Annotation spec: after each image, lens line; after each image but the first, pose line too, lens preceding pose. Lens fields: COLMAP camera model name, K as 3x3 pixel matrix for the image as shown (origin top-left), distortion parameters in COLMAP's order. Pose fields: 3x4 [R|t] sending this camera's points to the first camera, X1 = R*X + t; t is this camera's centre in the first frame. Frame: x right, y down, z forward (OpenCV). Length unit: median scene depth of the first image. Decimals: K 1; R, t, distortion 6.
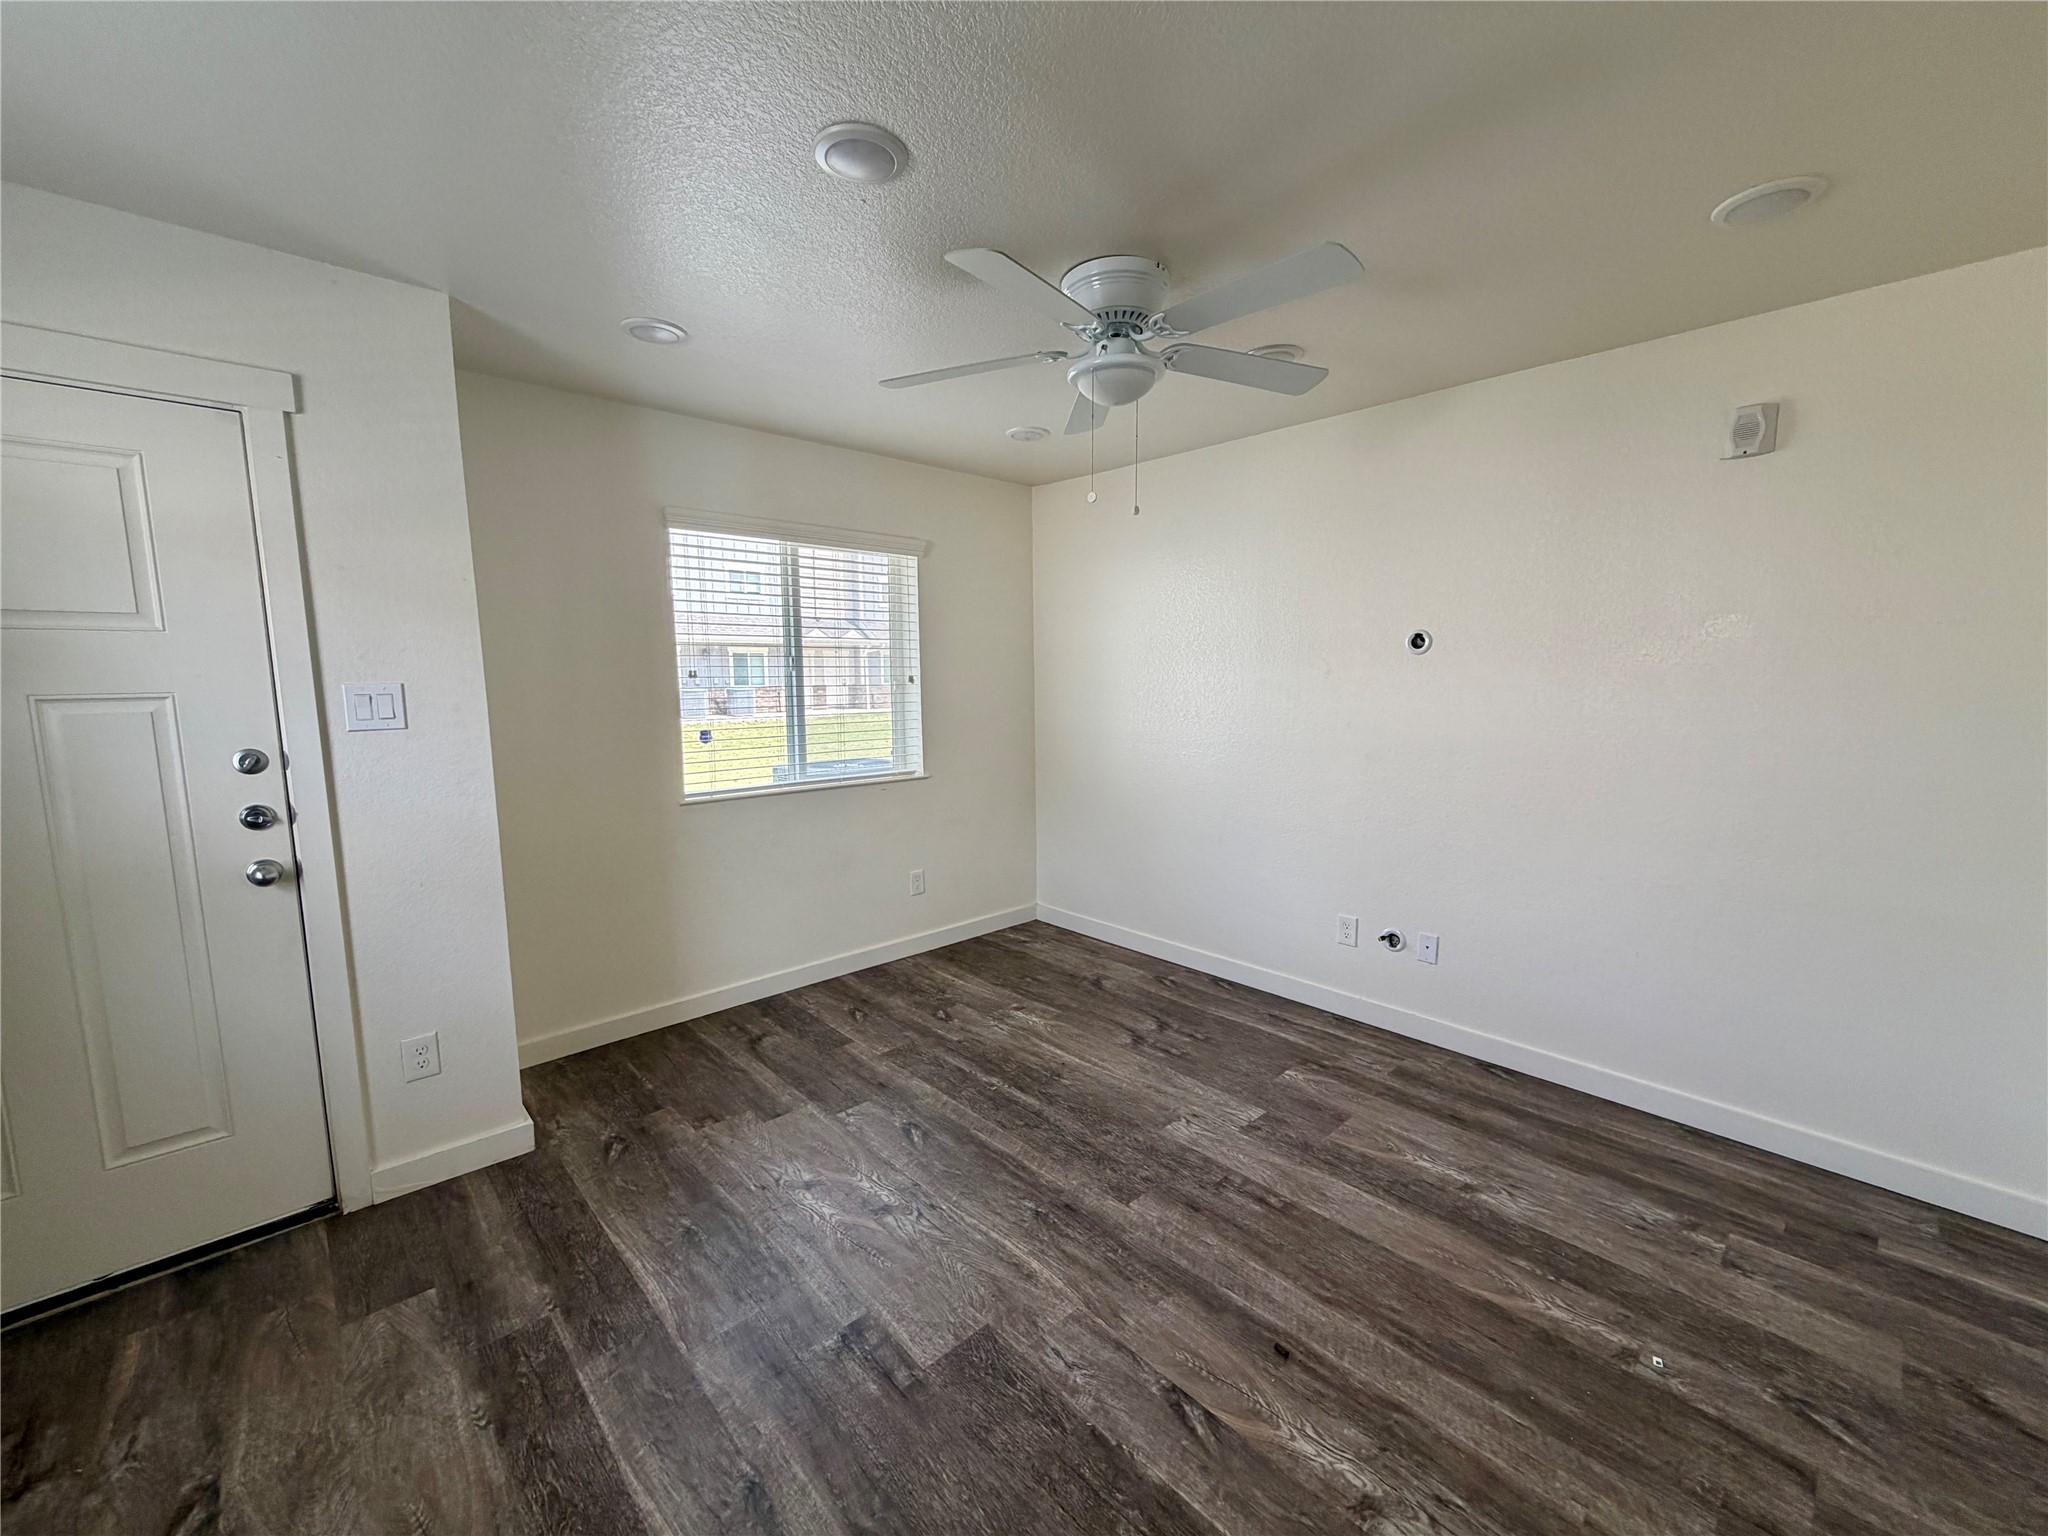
lens RADIAL K [[814.0, 0, 1019.2], [0, 814.0, 771.7], [0, 0, 1]] dist [-0.000548, 0.000262]
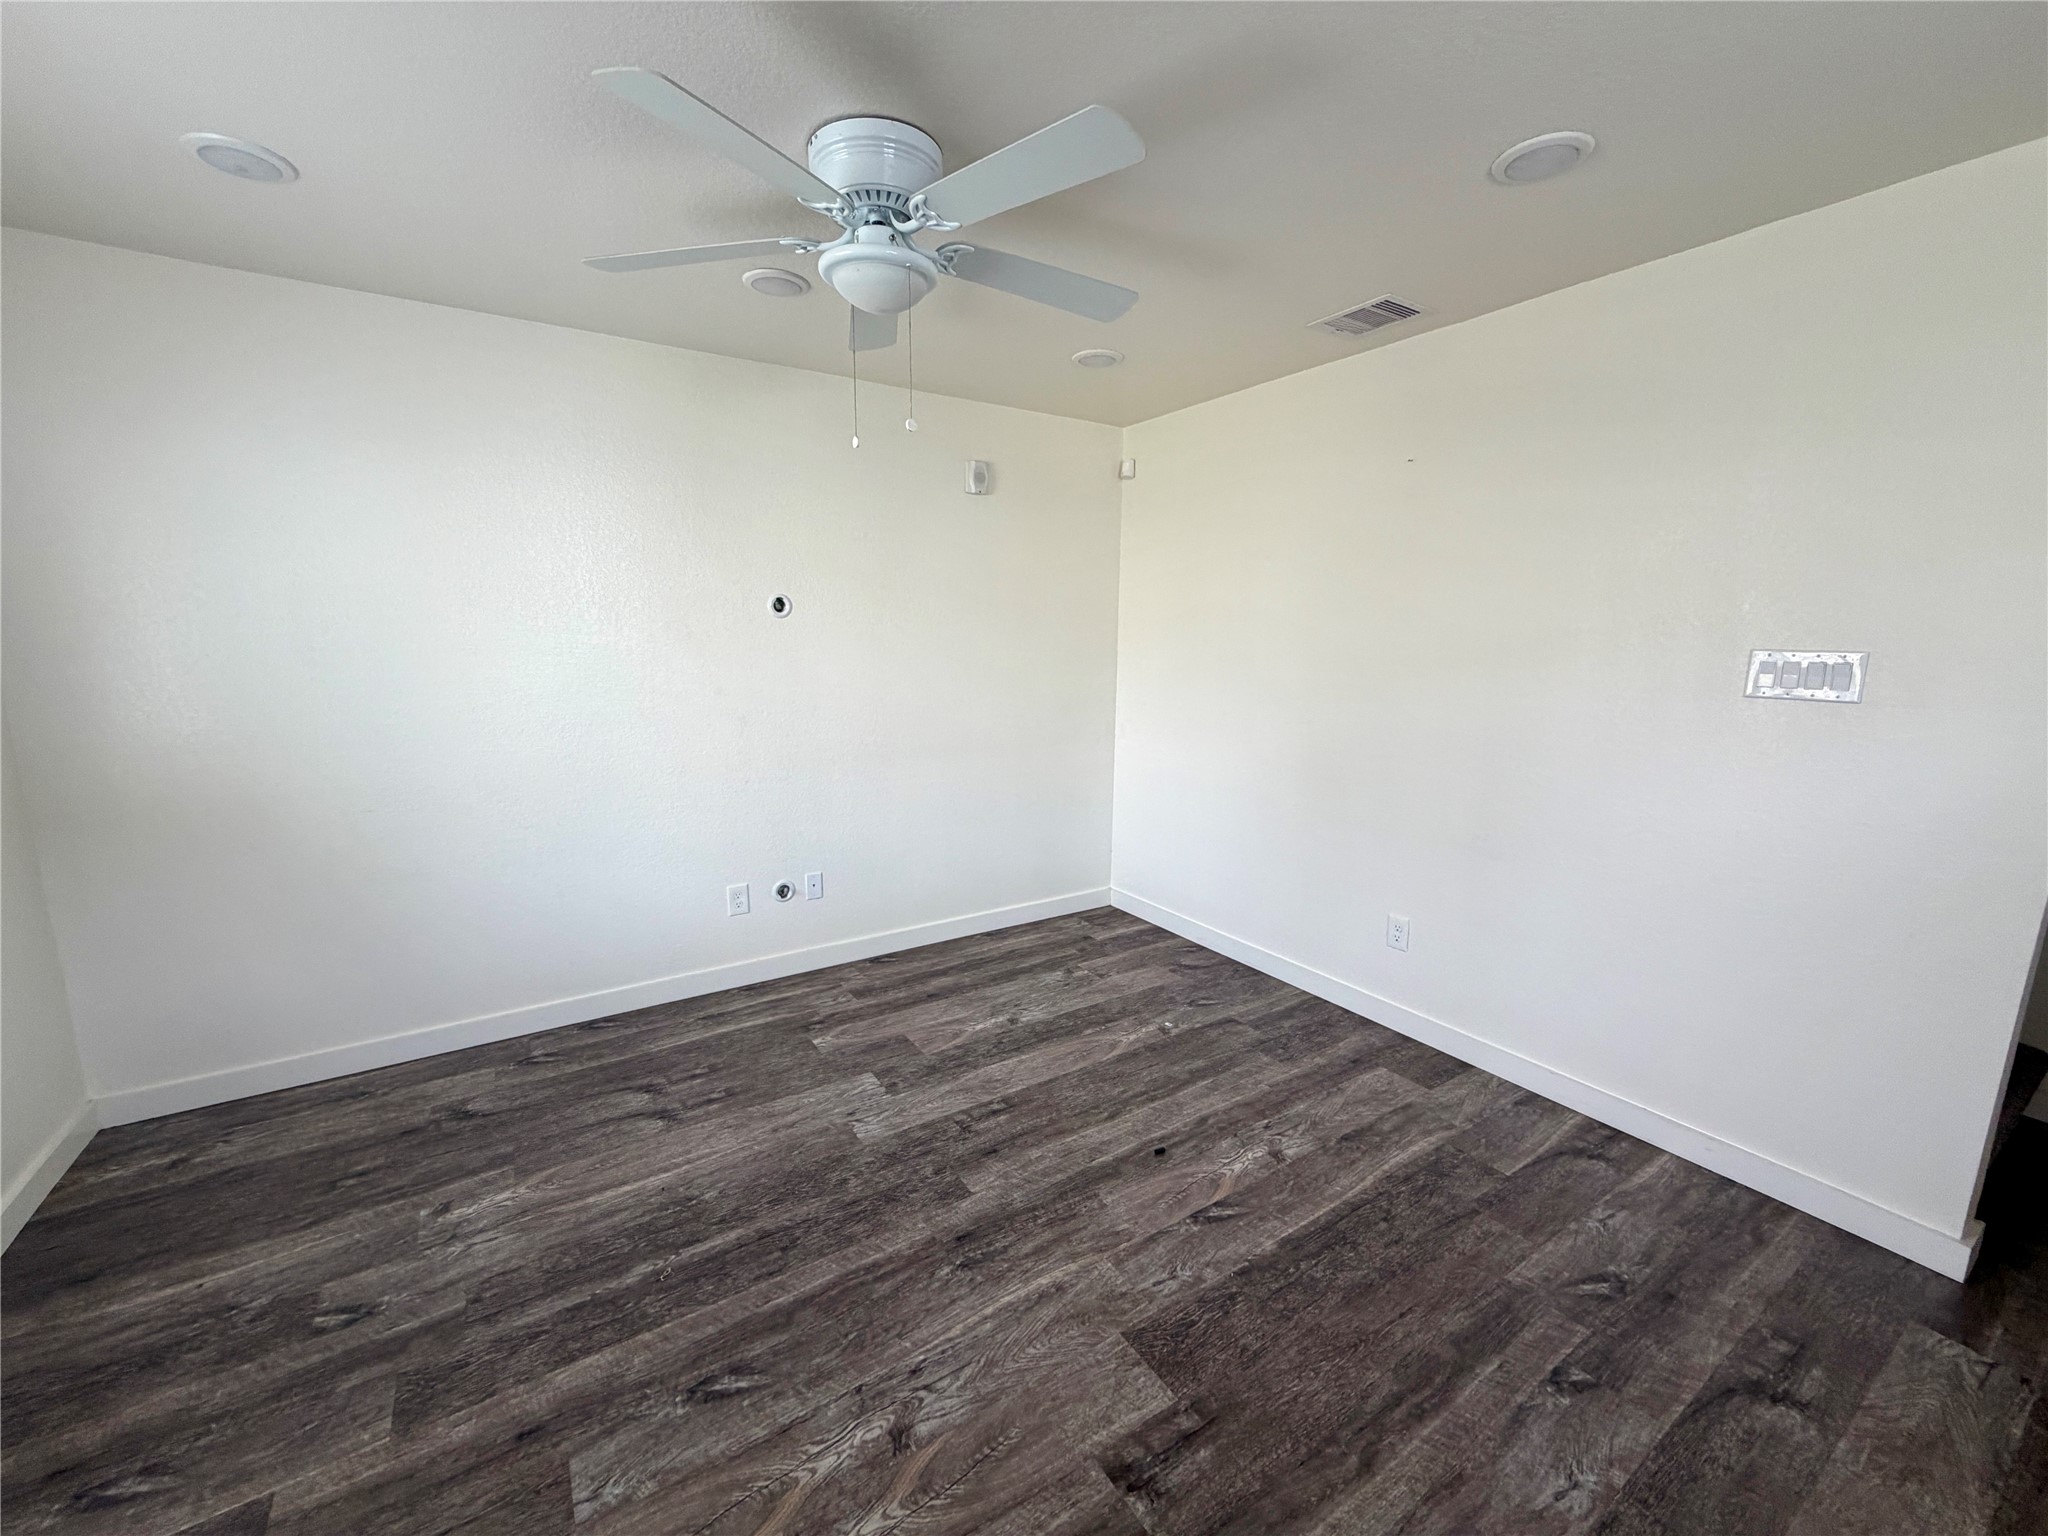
lens RADIAL K [[814.0, 0, 1019.2], [0, 814.0, 771.7], [0, 0, 1]] dist [-0.000548, 0.000262]
pose [[0.173739, -0.163409, 0.971140, -0.650240], [0.113925, 0.982851, 0.144998, -0.084467], [-0.978180, 0.085445, 0.189376, 0.657929]]
